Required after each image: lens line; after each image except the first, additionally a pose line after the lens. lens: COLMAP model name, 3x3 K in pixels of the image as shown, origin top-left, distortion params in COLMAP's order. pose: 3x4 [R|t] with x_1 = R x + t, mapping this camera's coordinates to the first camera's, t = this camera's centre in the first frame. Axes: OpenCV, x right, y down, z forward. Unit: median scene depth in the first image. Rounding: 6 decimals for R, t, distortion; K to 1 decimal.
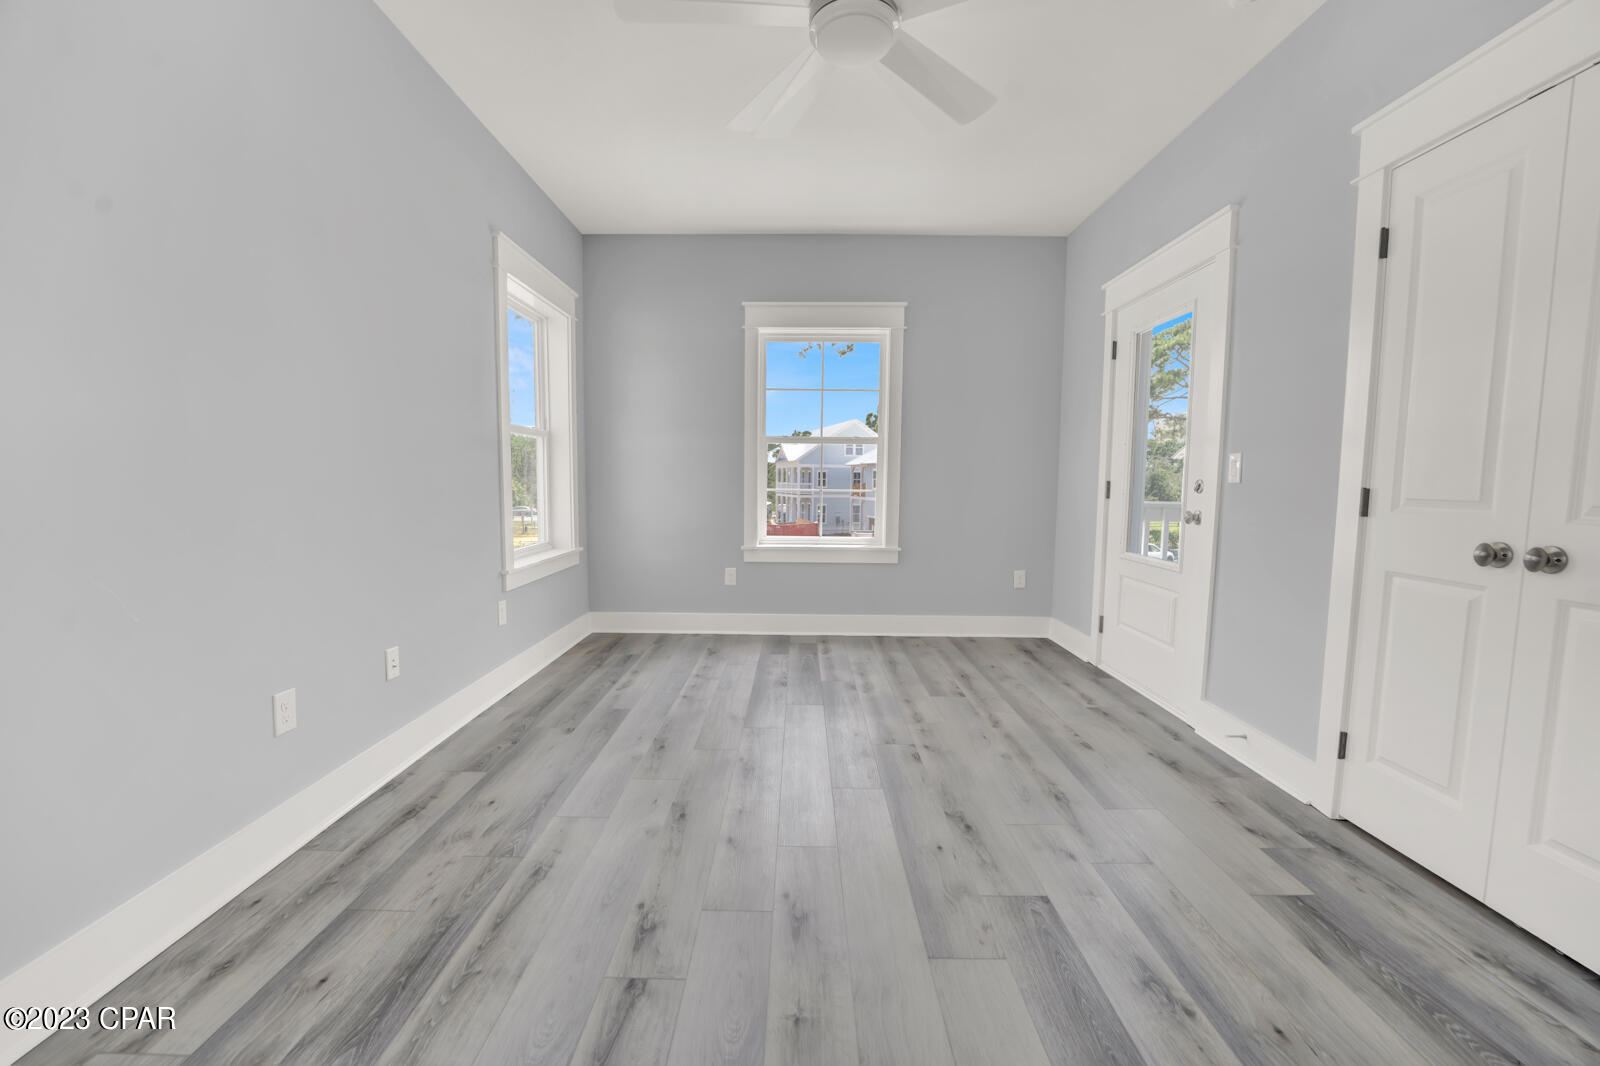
lens RADIAL K [[648.7, 0, 792.2], [0, 648.7, 538.4], [0, 0, 1]] dist [-0.030691, 0.003582]
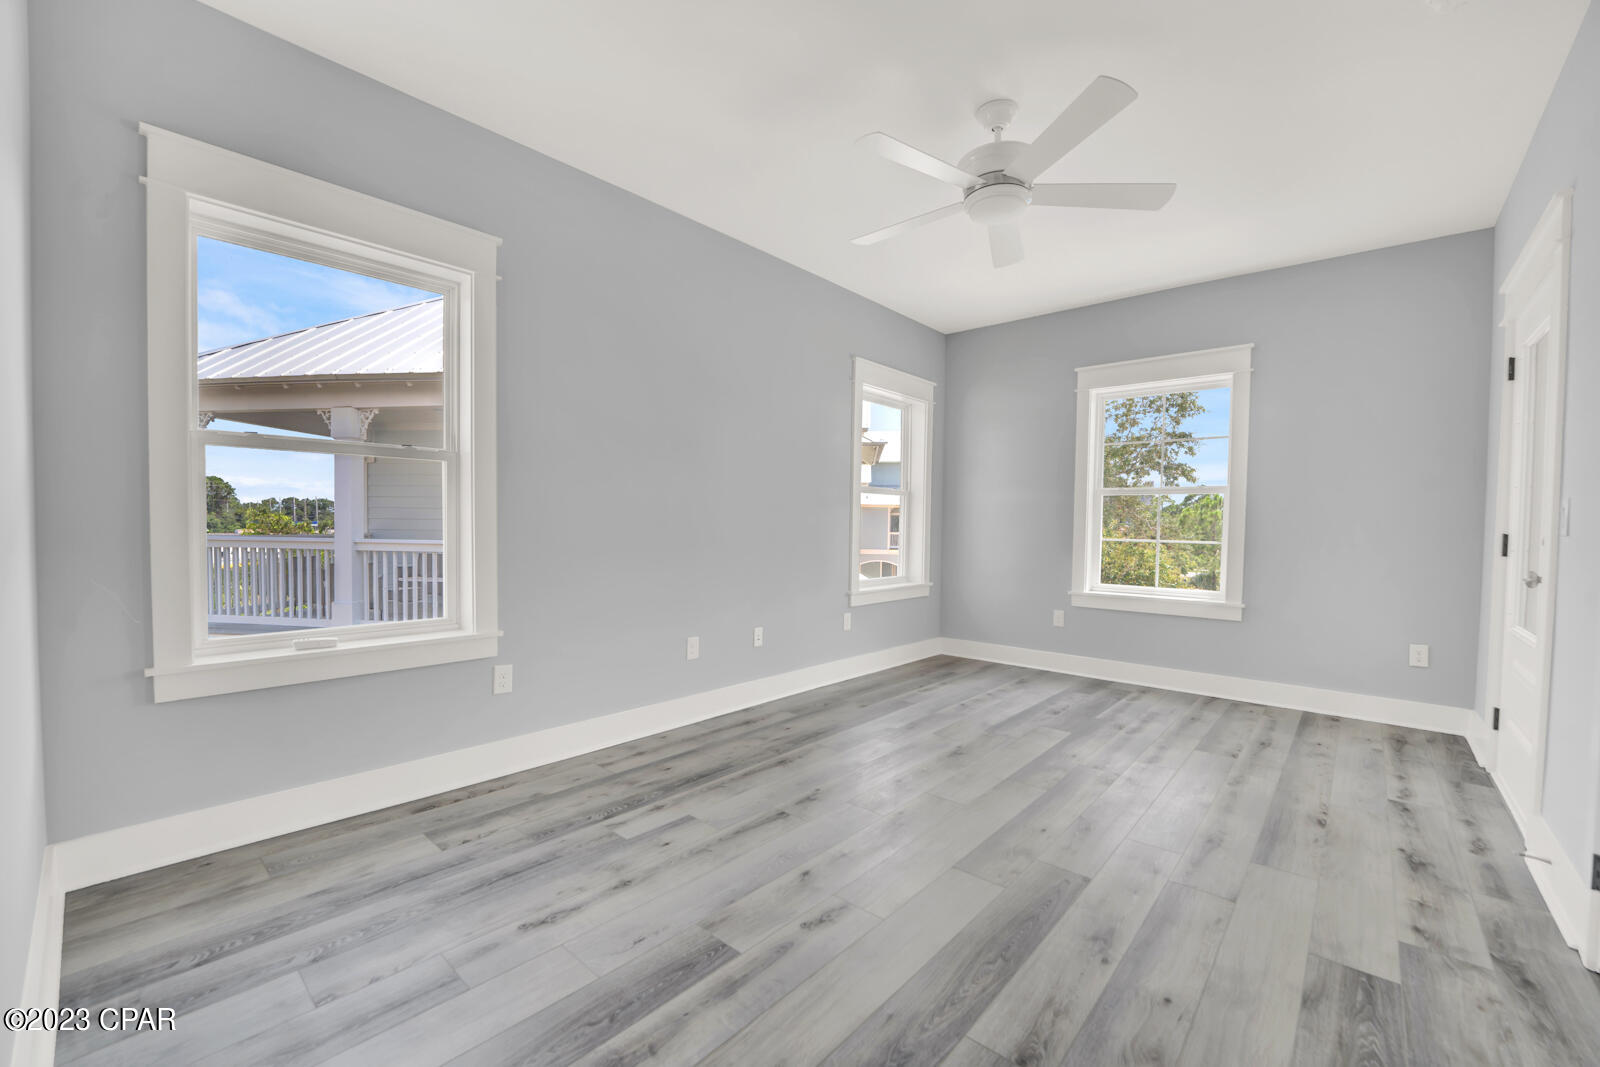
lens RADIAL K [[648.7, 0, 792.2], [0, 648.7, 538.9], [0, 0, 1]] dist [-0.030691, 0.003582]
pose [[0.751779, 0.017211, -0.659190, 0.368598], [-0.068001, 0.996353, -0.051538, 0.016045], [0.655899, 0.083571, 0.750208, -0.146925]]
